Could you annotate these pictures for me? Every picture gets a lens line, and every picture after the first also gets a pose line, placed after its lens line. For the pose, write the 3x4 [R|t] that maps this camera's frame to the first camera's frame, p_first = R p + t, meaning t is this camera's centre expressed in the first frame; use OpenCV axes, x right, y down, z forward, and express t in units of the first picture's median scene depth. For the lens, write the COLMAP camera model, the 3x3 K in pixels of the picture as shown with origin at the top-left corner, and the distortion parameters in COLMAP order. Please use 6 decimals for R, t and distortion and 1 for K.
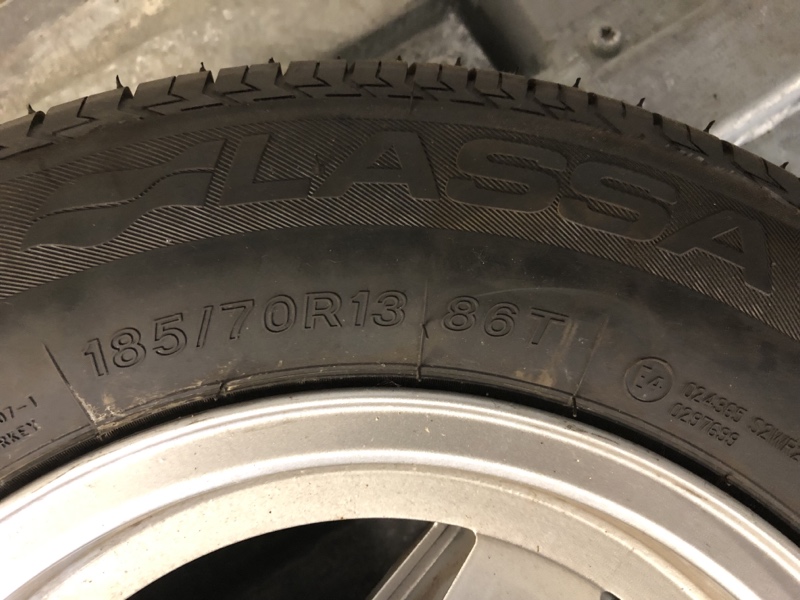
lens RADIAL K [[656.1, 0, 400.0], [0, 656.1, 300.0], [0, 0, 1]] dist [-0.006615, -0.005660]
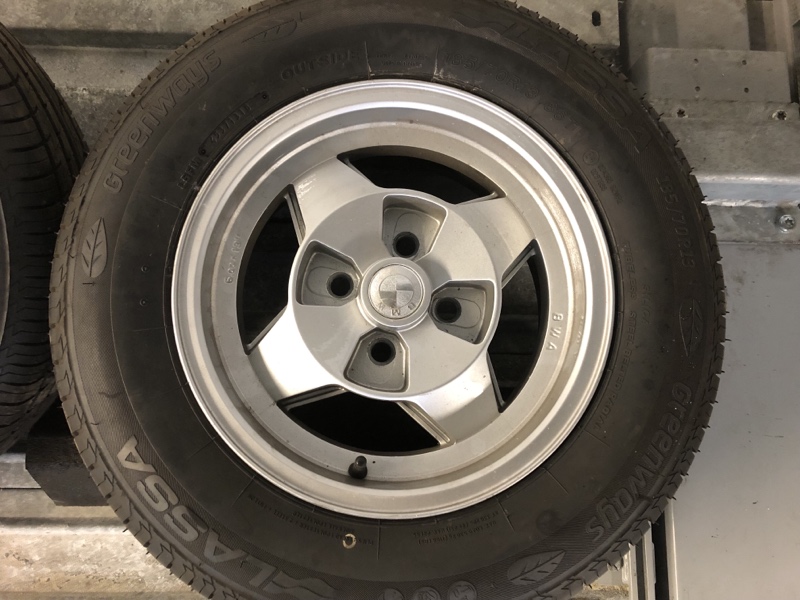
lens RADIAL K [[626.3, 0, 400.0], [0, 626.3, 300.0], [0, 0, 1]] dist [0.000522, -0.003855]
pose [[0.836205, 0.541751, -0.085244, 0.111591], [-0.543981, 0.839090, -0.003548, 0.537626], [0.069605, 0.049338, 0.996354, -0.891267]]
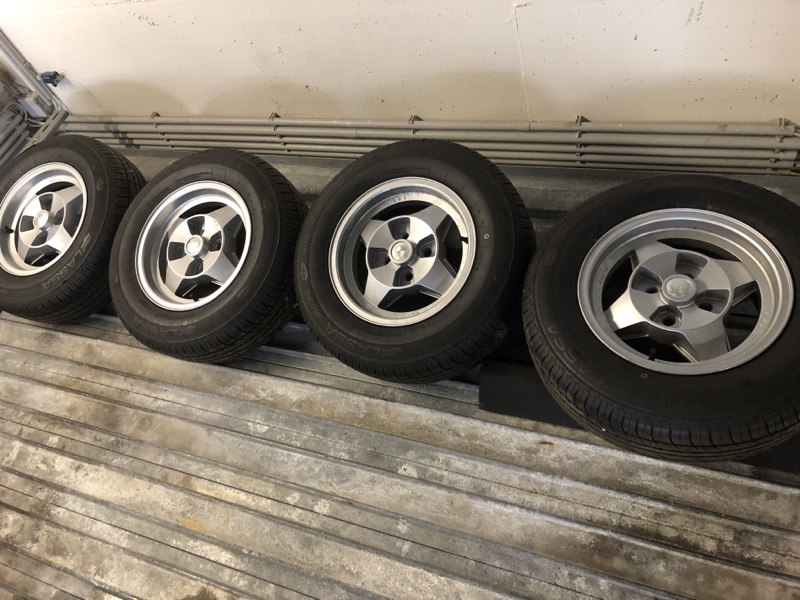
lens RADIAL K [[656.1, 0, 400.0], [0, 656.1, 300.0], [0, 0, 1]] dist [-0.006615, -0.005660]
pose [[0.577975, 0.515443, -0.632664, 1.161445], [-0.707551, 0.702798, -0.073806, 1.677941], [0.406592, 0.490300, 0.770902, -2.384322]]
